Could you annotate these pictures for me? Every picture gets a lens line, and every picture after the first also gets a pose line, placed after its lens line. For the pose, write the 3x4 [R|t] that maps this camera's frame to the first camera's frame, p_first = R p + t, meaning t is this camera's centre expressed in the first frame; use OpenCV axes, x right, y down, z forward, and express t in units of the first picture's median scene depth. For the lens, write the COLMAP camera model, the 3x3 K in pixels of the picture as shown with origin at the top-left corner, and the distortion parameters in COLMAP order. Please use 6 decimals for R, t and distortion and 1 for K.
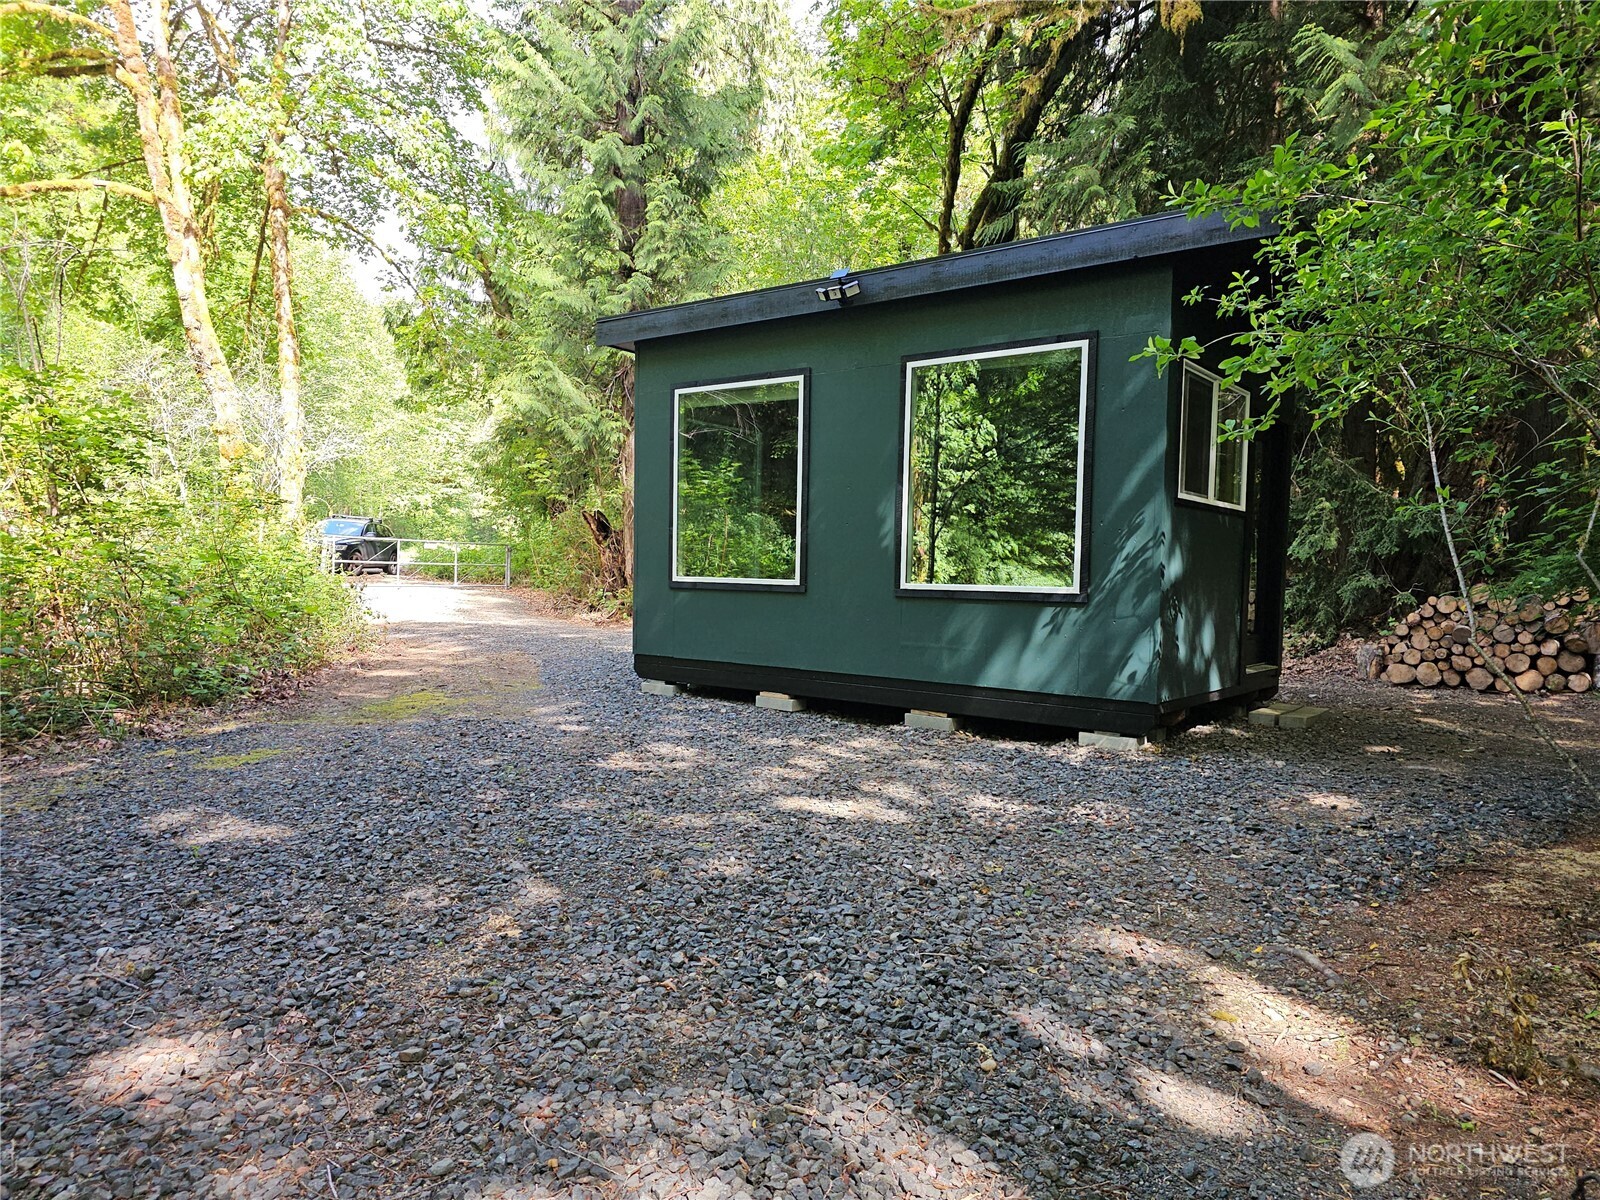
lens RADIAL K [[1069.1, 0, 787.1], [0, 1069.1, 597.2], [0, 0, 1]] dist [0.065381, -0.042843]
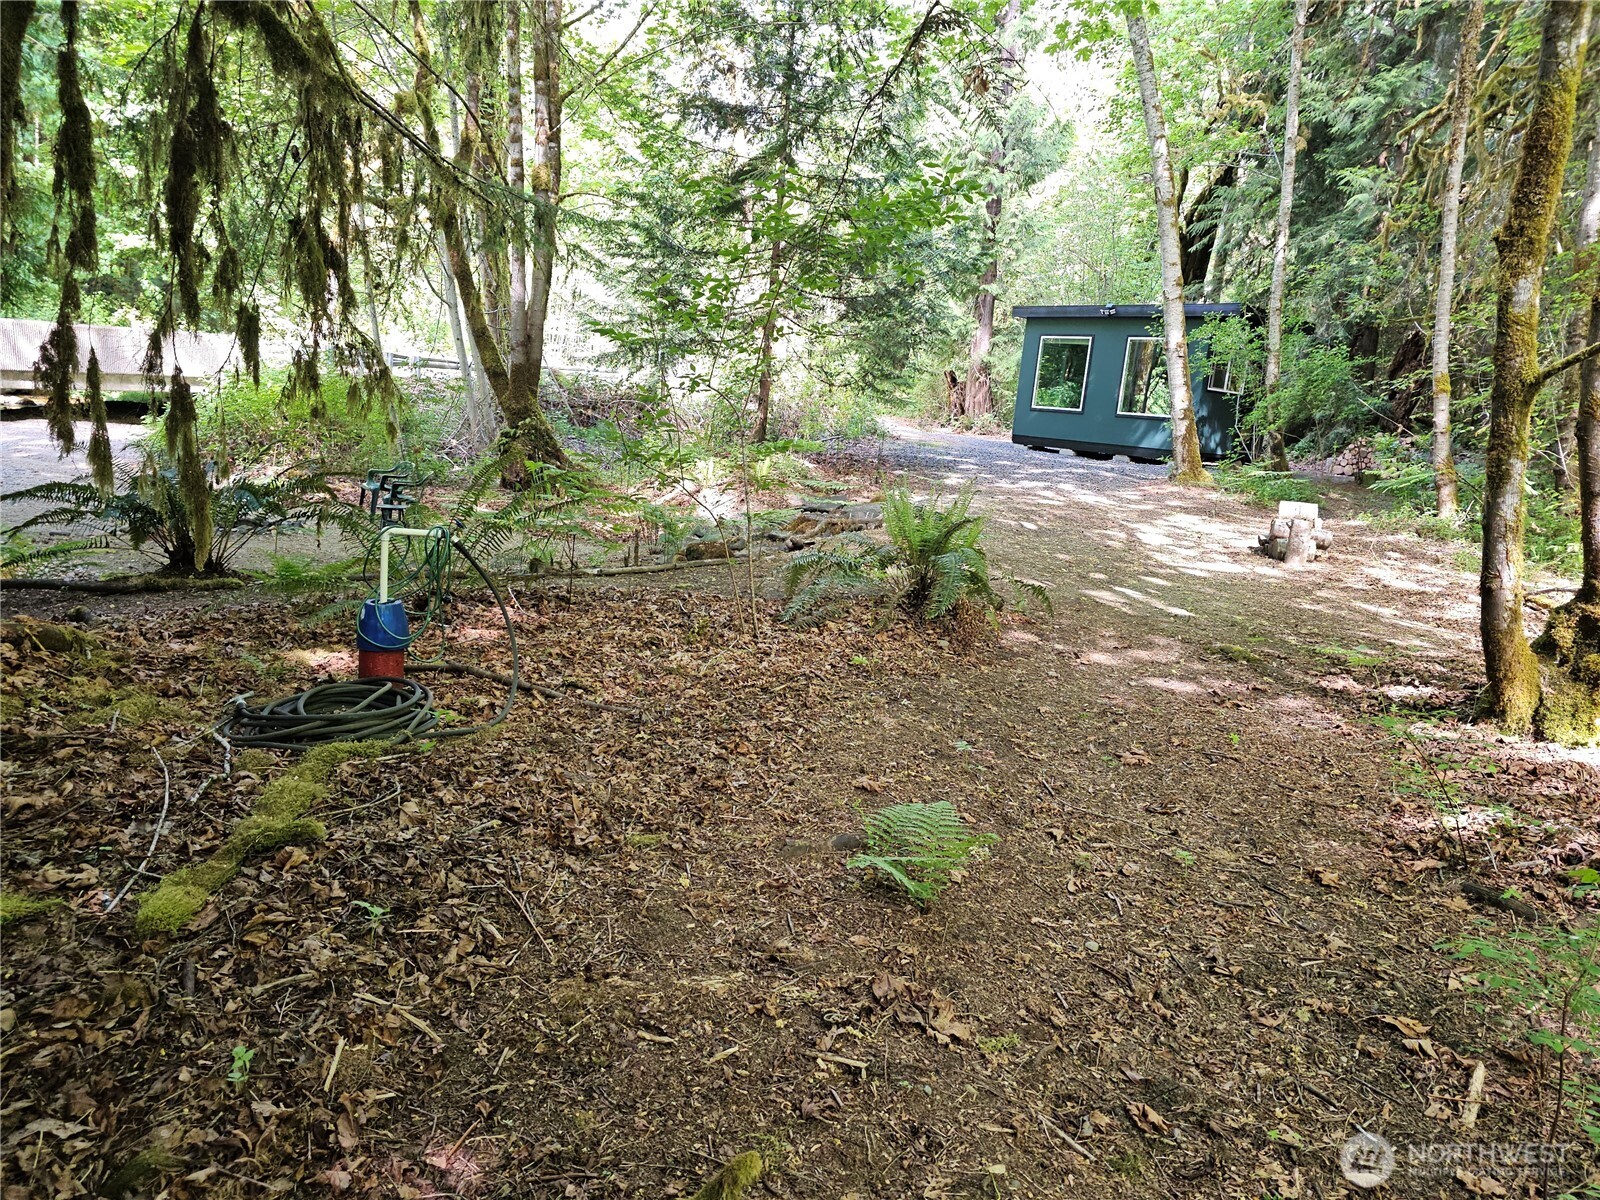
lens RADIAL K [[1069.1, 0, 787.1], [0, 1069.1, 597.2], [0, 0, 1]] dist [0.065381, -0.042843]
pose [[0.976852, 0.102167, -0.187940, -0.150242], [-0.074268, 0.985903, 0.149932, 0.097001], [0.200609, -0.132504, 0.970669, -1.852127]]
